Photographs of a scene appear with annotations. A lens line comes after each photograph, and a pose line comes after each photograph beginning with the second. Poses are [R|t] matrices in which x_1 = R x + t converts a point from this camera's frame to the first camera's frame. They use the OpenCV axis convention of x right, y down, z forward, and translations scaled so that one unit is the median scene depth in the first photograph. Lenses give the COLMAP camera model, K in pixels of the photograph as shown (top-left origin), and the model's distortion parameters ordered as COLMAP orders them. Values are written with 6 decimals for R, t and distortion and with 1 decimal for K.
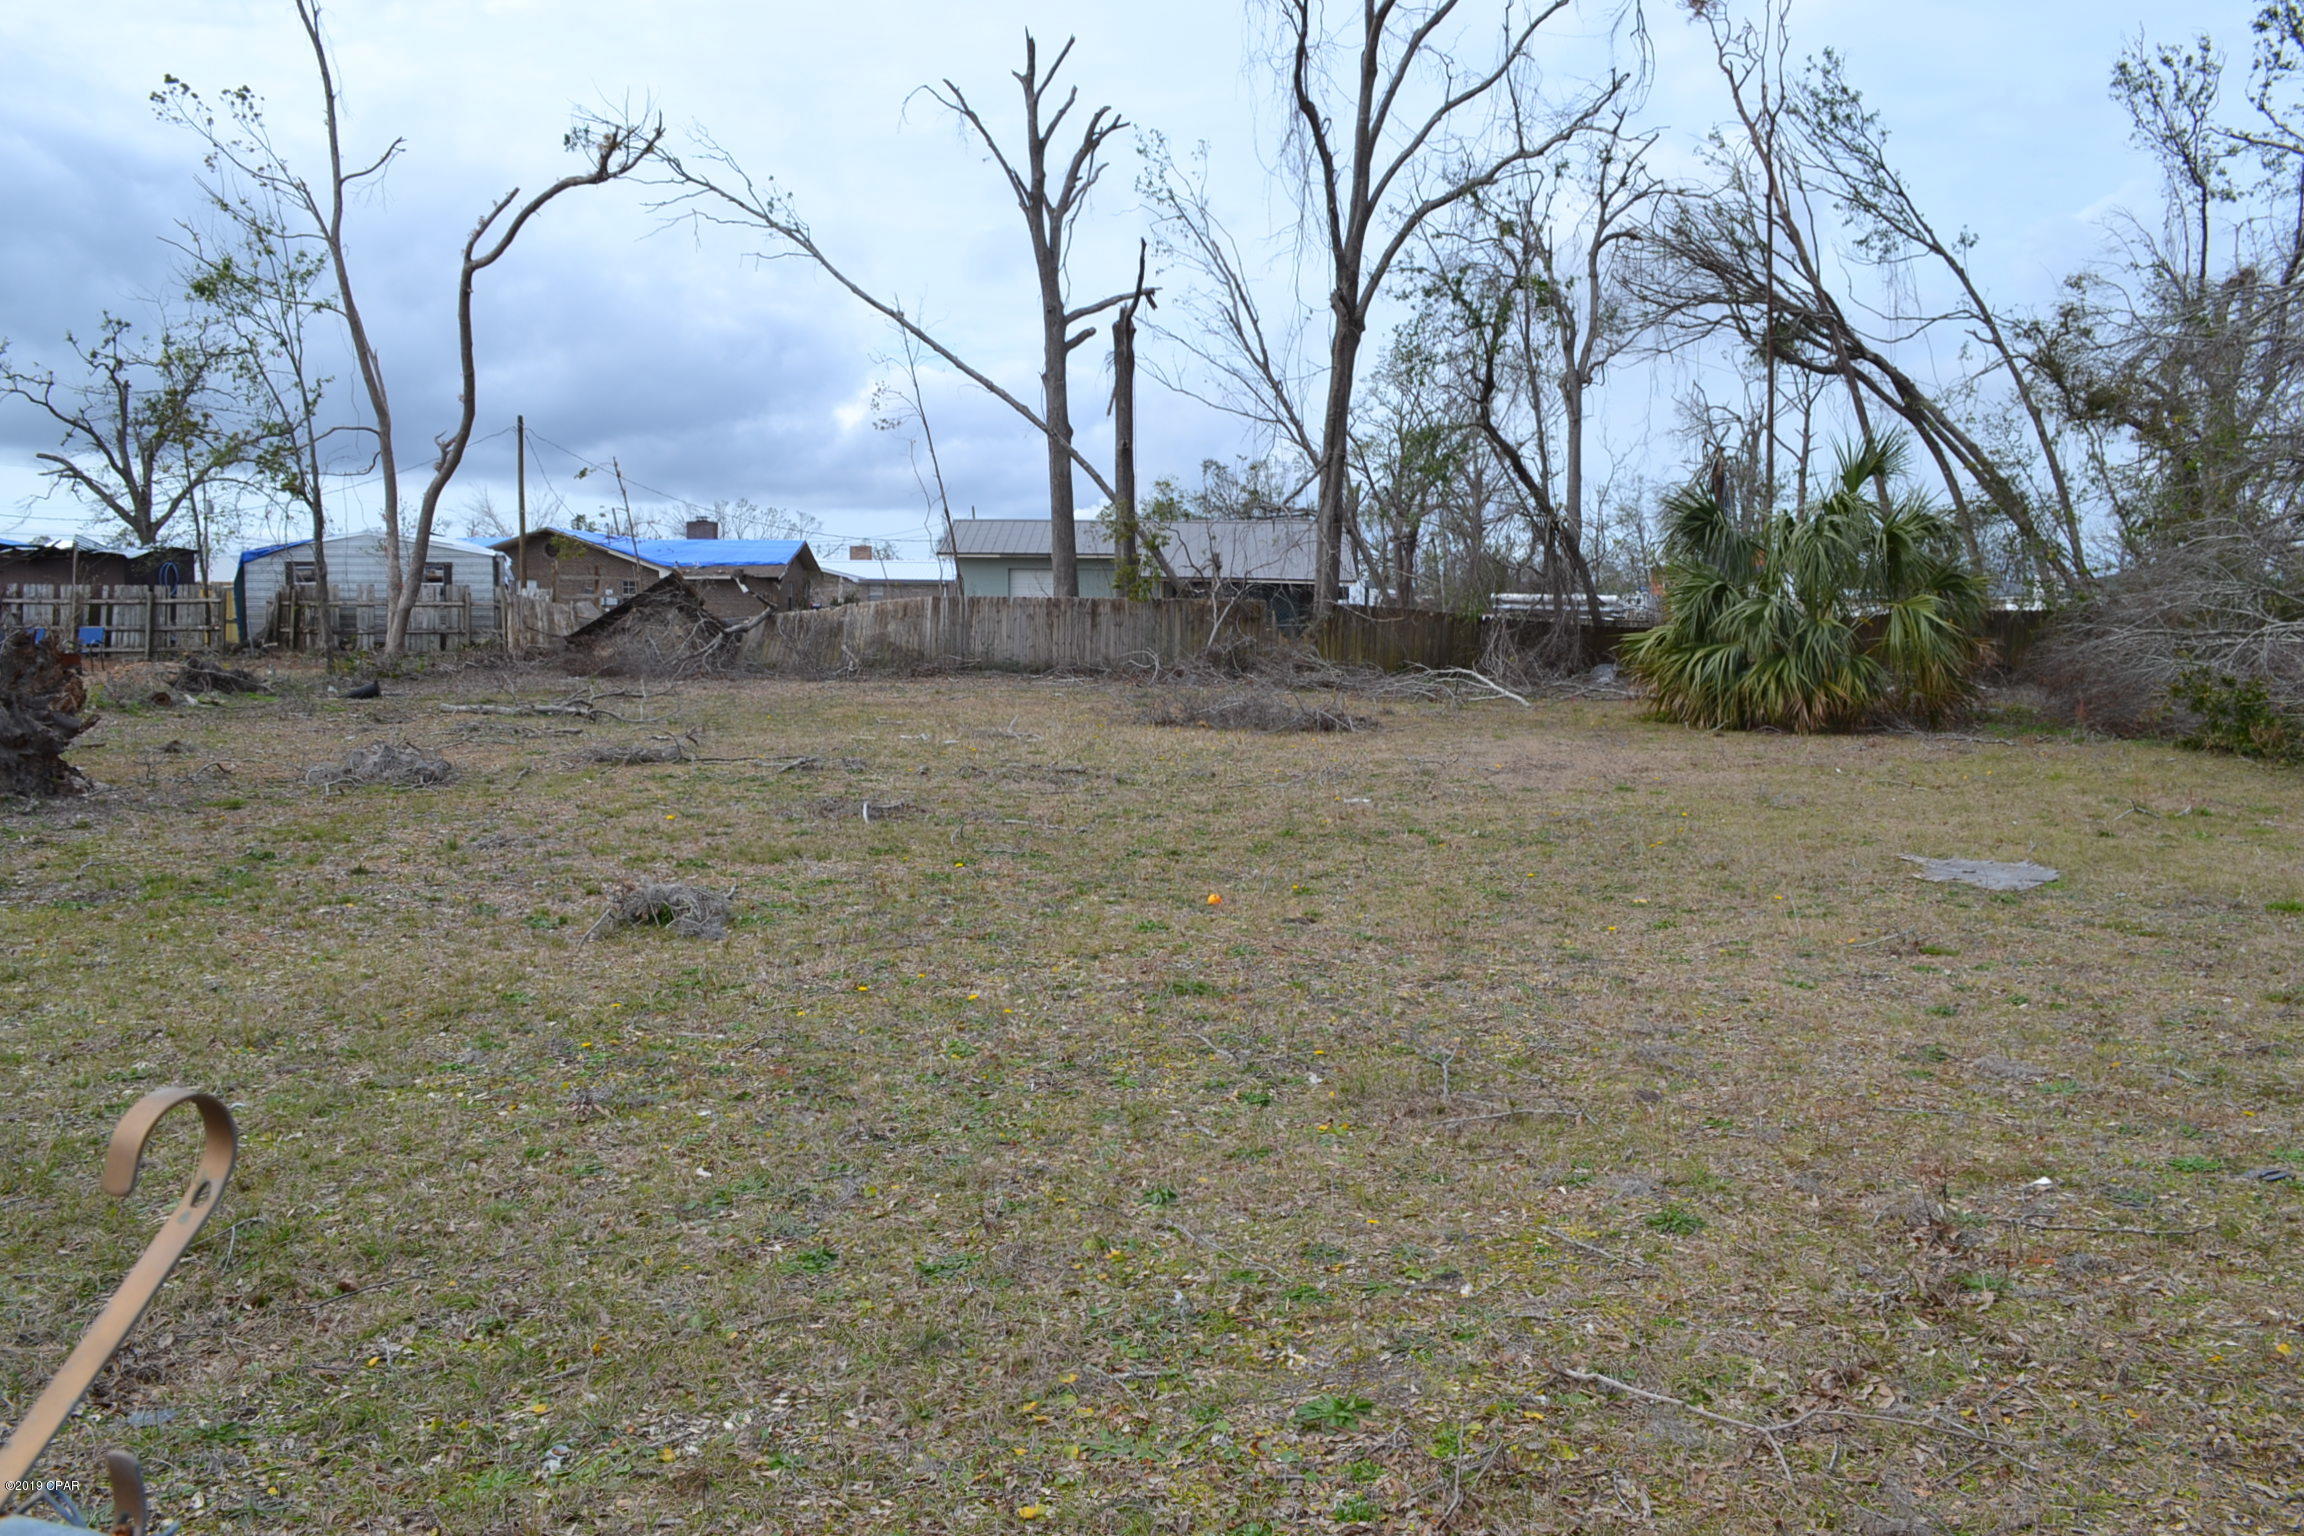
lens RADIAL K [[1817.3, 0, 1163.2], [0, 1817.3, 759.4], [0, 0, 1]] dist [-0.028180, 0.024730]
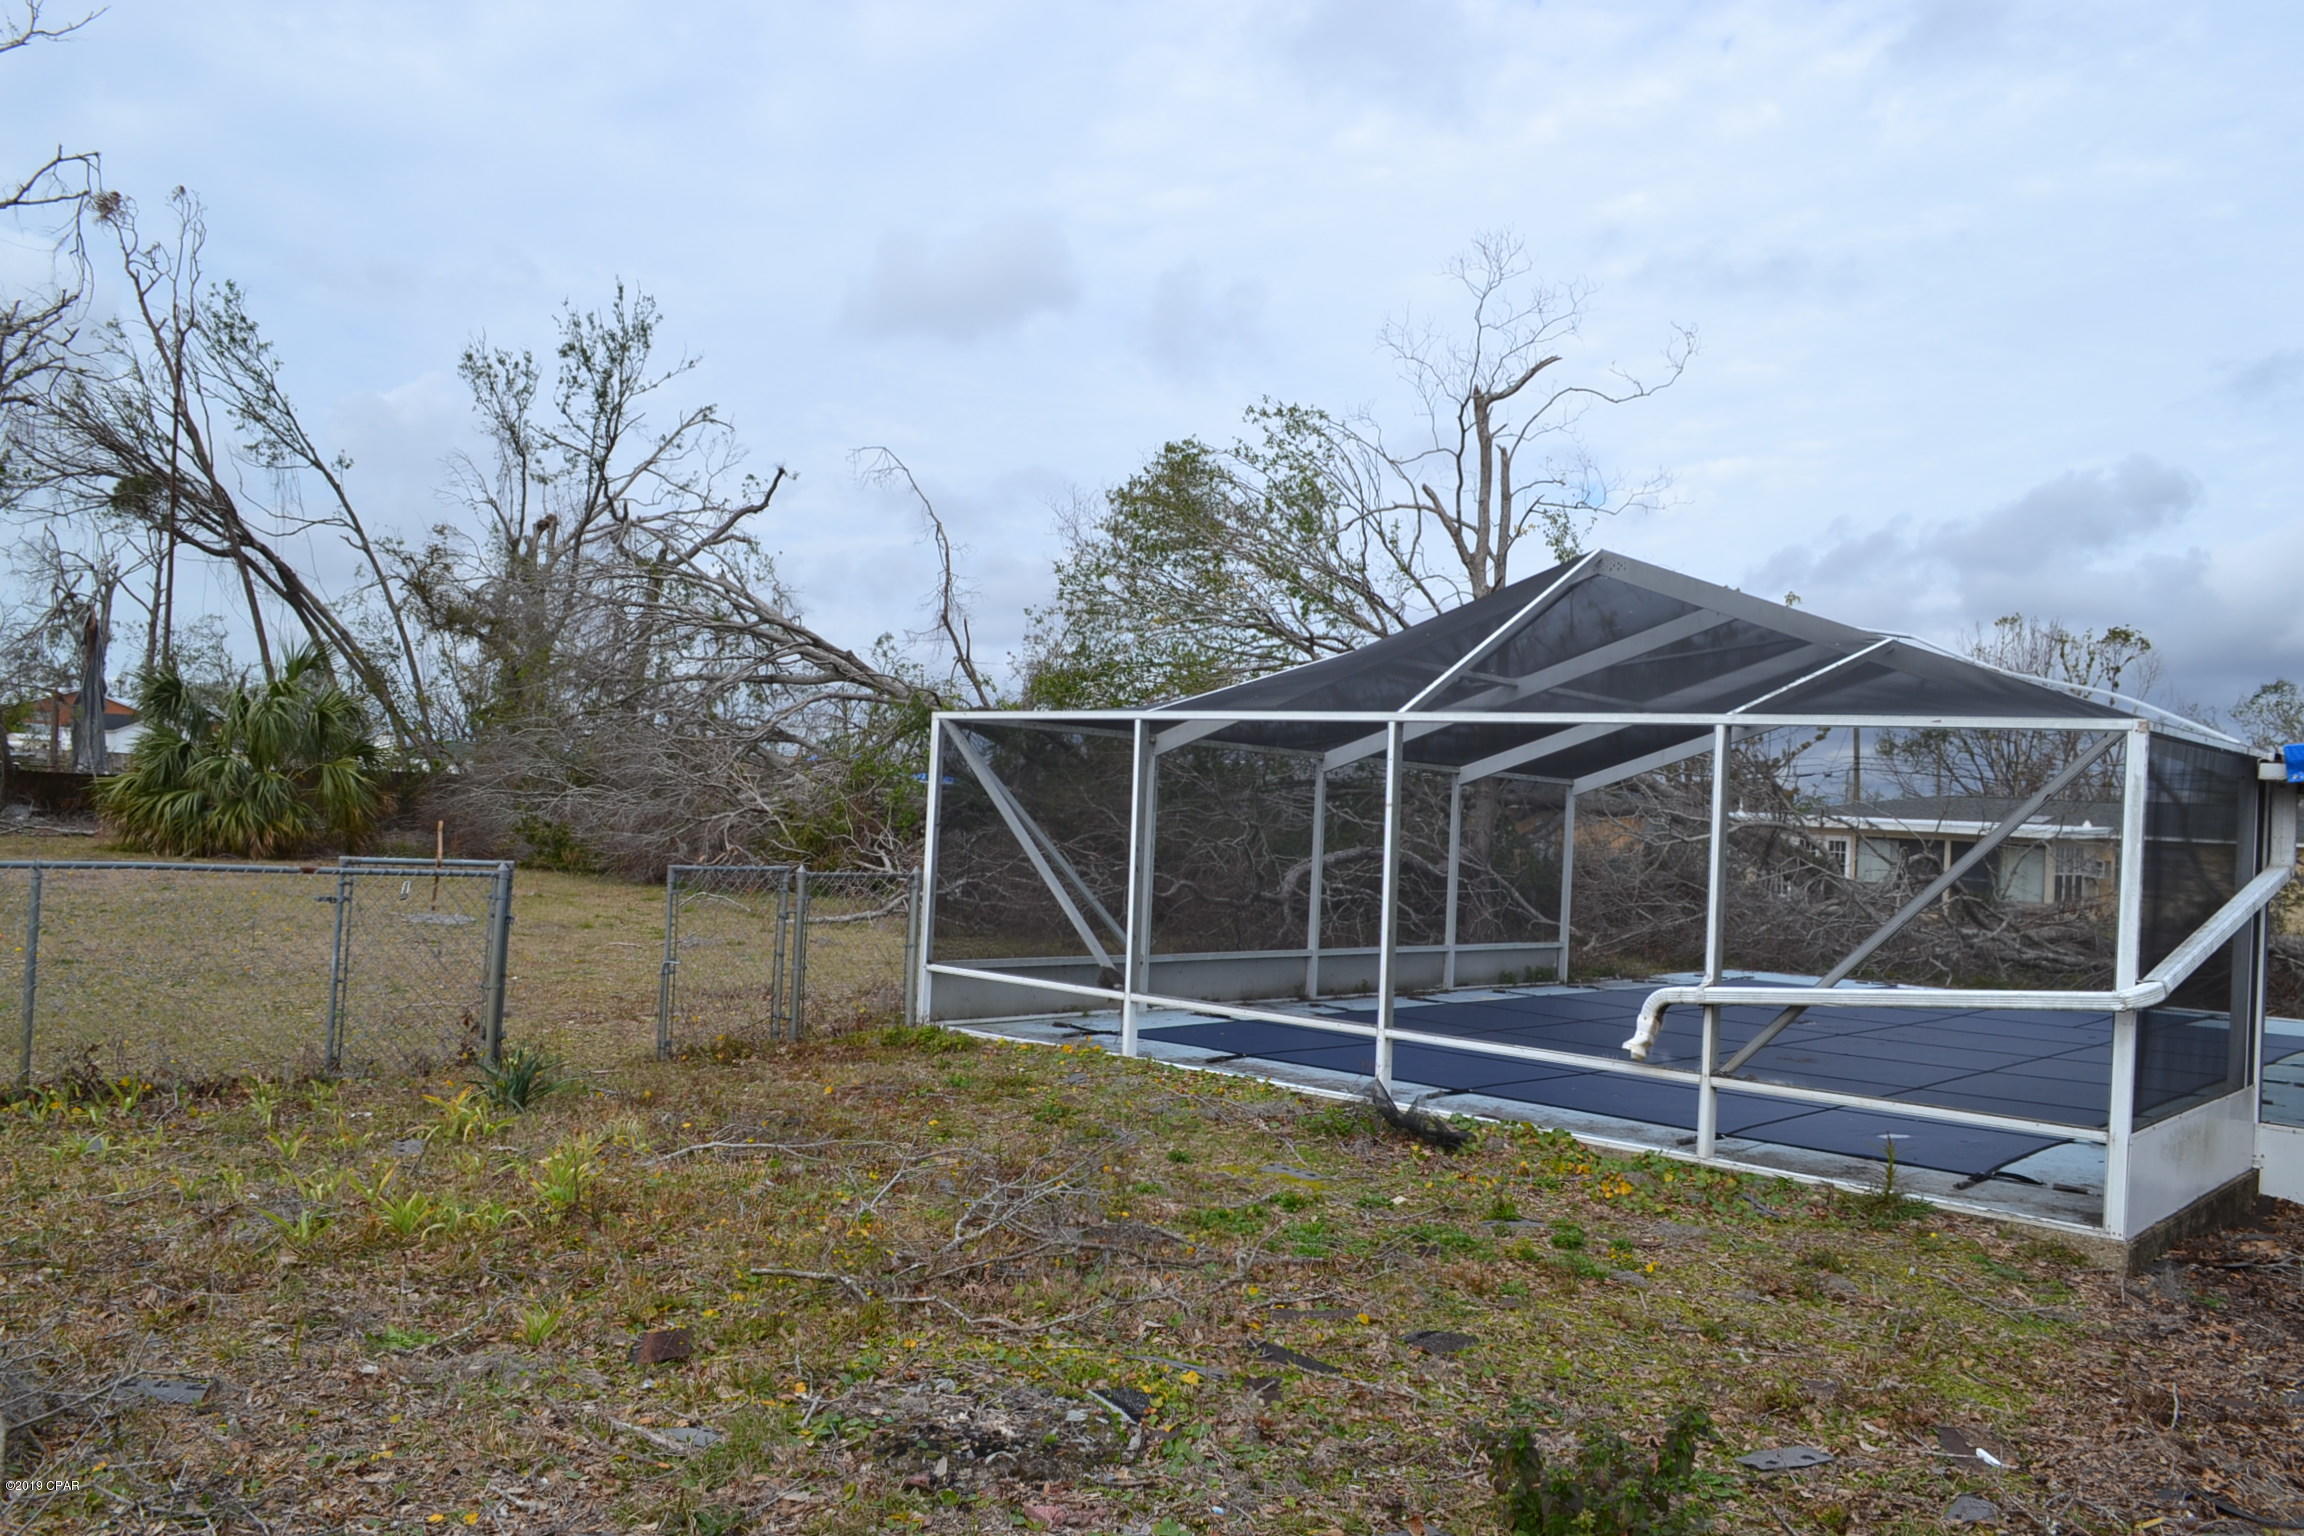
lens RADIAL K [[1817.3, 0, 1161.9], [0, 1817.3, 764.7], [0, 0, 1]] dist [-0.028180, 0.024730]
pose [[0.644273, 0.044508, 0.763499, -0.124367], [0.018504, 0.997106, -0.073740, 0.014216], [-0.764572, 0.061636, 0.641585, -0.193677]]
